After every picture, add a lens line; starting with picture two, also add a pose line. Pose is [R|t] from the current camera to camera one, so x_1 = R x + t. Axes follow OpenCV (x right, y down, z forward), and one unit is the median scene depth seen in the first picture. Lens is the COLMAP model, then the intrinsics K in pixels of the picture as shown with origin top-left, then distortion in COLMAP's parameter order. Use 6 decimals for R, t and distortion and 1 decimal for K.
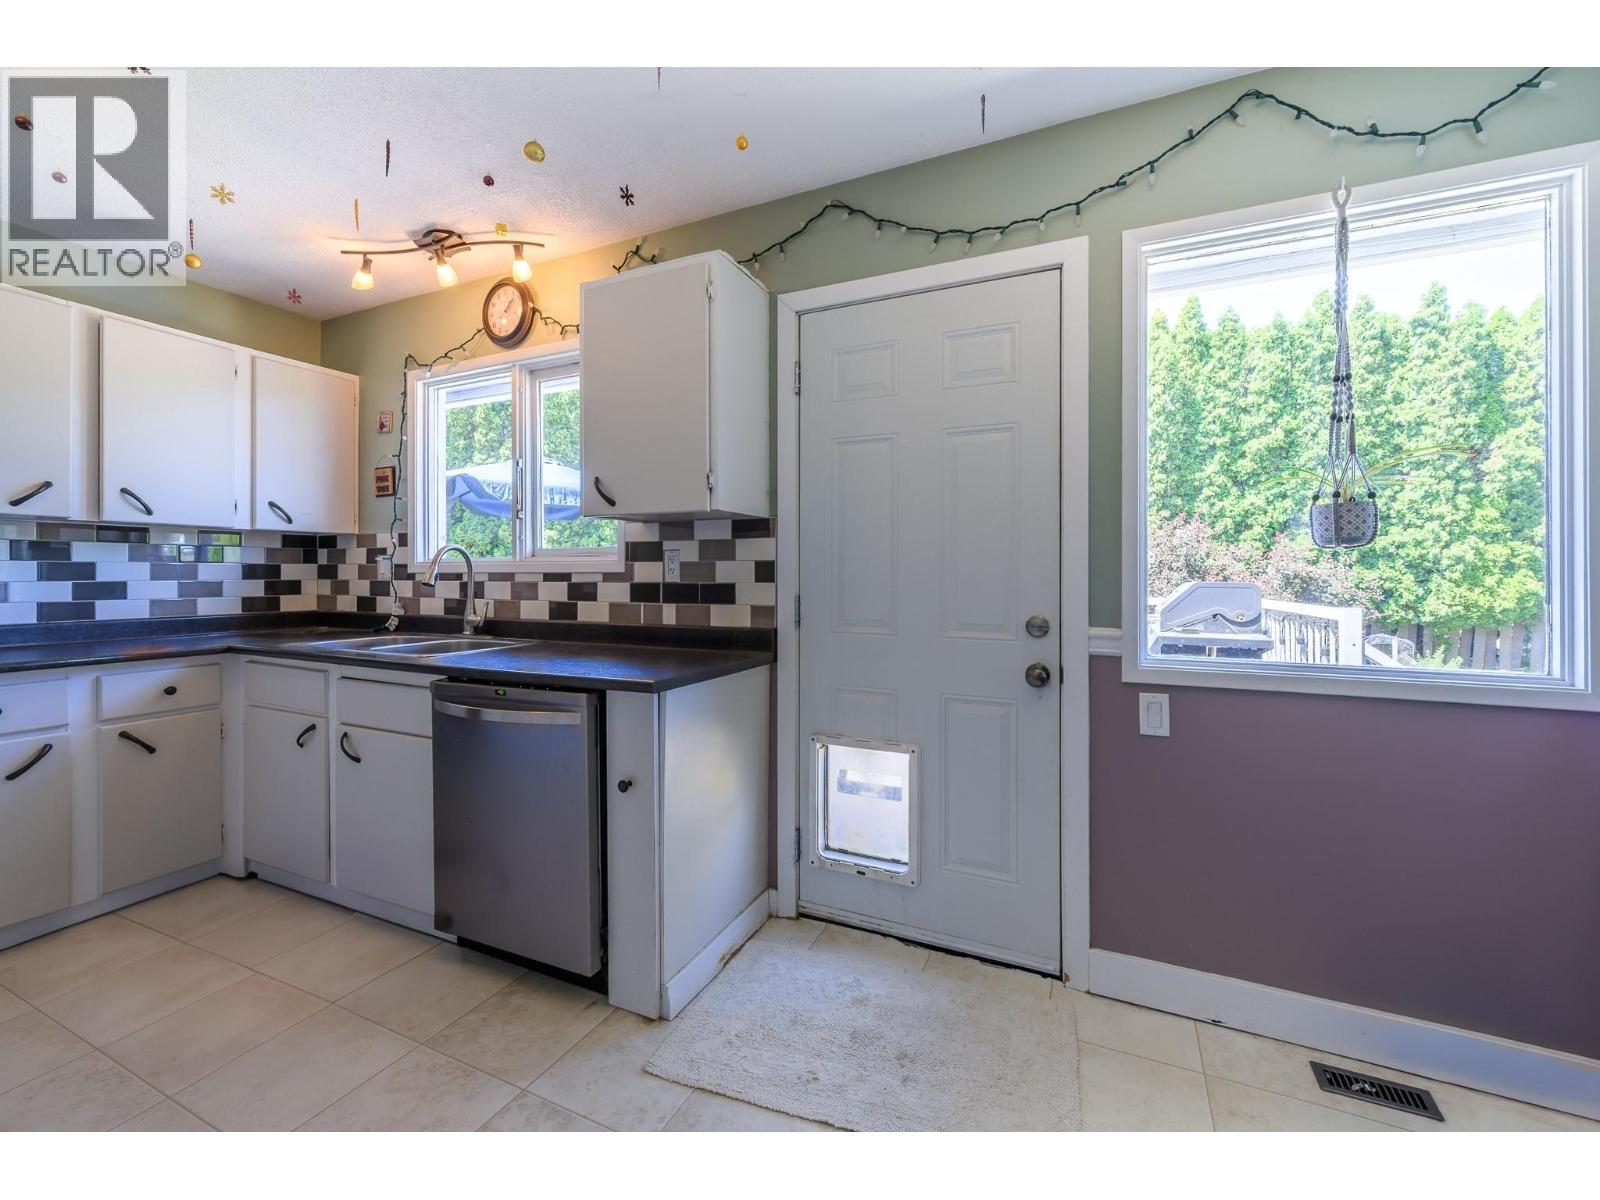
lens RADIAL K [[632.4, 0, 827.0], [0, 632.4, 581.6], [0, 0, 1]] dist [-0.000669, -0.000110]
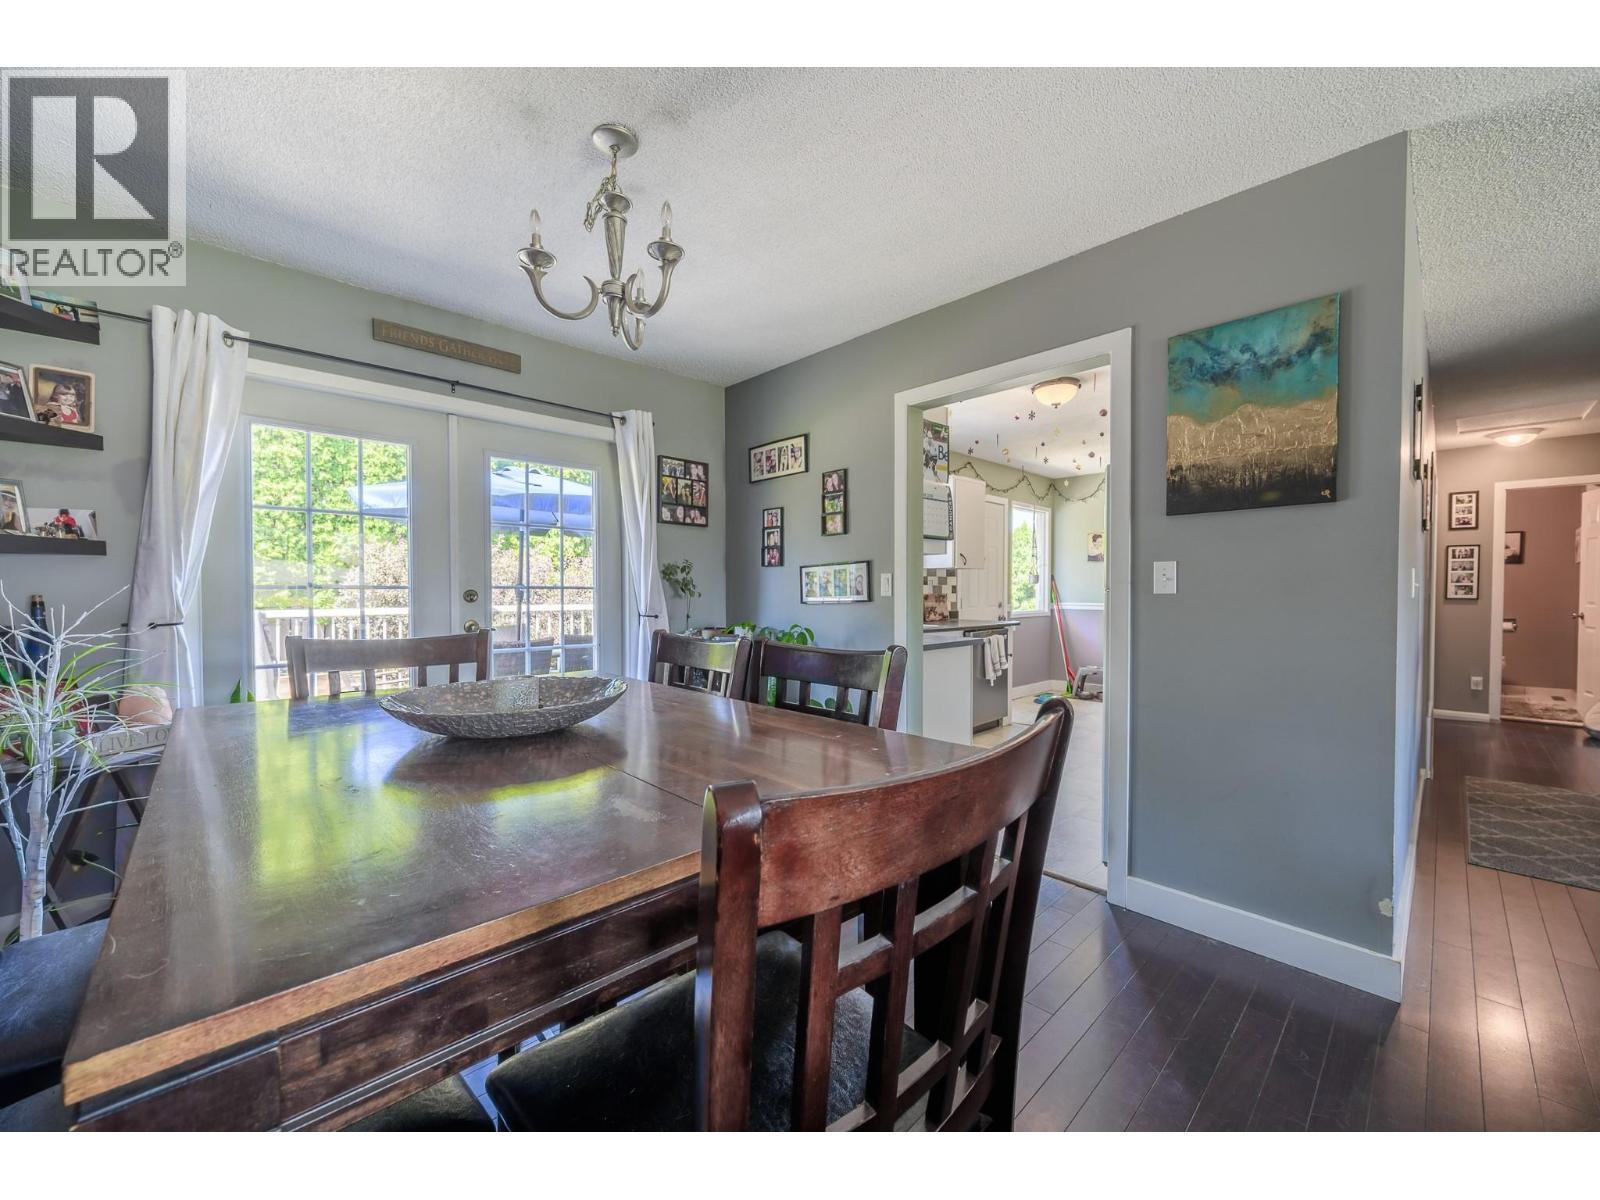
lens RADIAL K [[632.4, 0, 801.0], [0, 632.4, 594.8], [0, 0, 1]] dist [-0.000669, -0.000110]
pose [[0.378945, -0.013088, 0.925327, -2.814291], [0.001765, 0.999908, 0.013421, -0.030090], [-0.925417, -0.003453, 0.378933, 0.576649]]
